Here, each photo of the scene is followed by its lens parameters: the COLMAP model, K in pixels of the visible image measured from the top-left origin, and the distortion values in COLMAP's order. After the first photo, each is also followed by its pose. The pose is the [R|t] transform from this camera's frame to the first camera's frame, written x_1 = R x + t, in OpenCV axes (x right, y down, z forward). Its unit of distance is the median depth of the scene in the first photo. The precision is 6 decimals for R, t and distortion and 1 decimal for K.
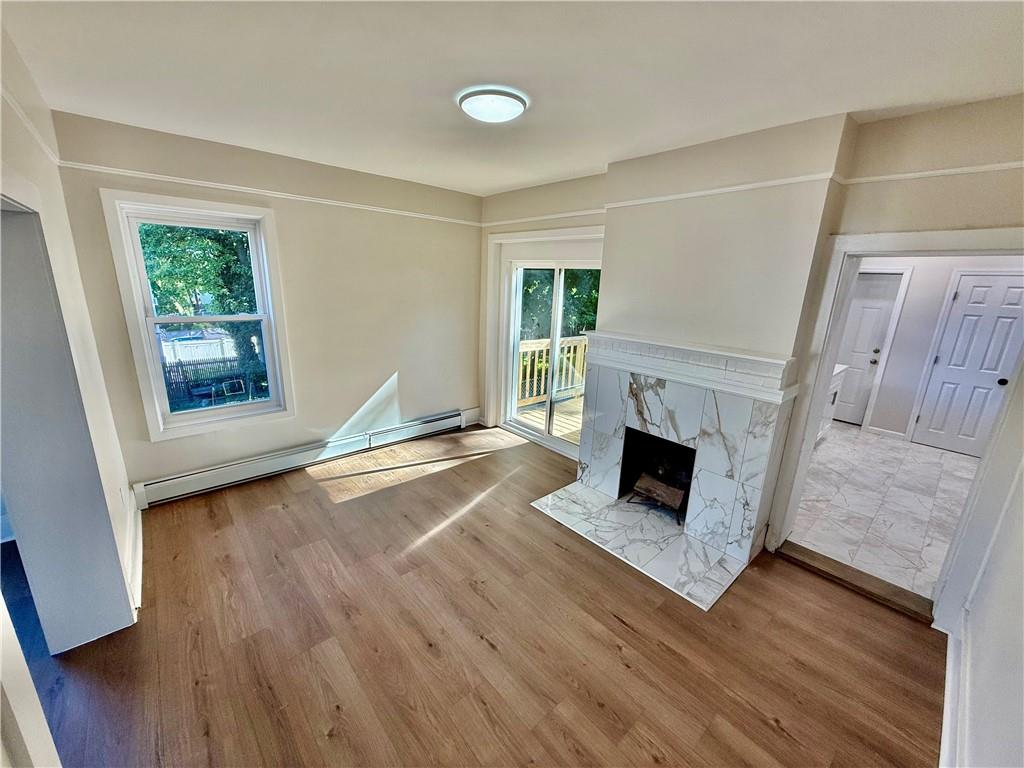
lens RADIAL K [[408.7, 0, 512.0], [0, 408.7, 384.0], [0, 0, 1]] dist [0.000996, 0.000316]
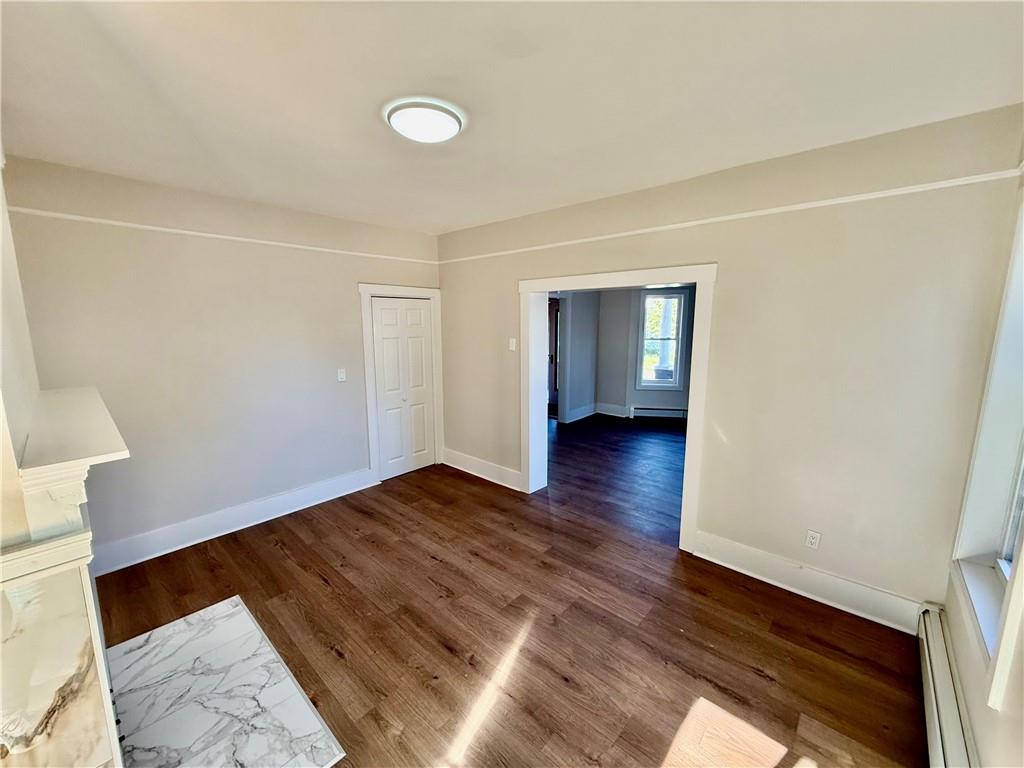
lens RADIAL K [[408.7, 0, 512.0], [0, 408.7, 384.0], [0, 0, 1]] dist [0.000996, 0.000316]
pose [[-0.993079, -0.014011, -0.116609, -0.121705], [-0.059409, 0.916400, 0.395831, -0.435048], [0.101314, 0.400019, -0.910890, 1.754871]]
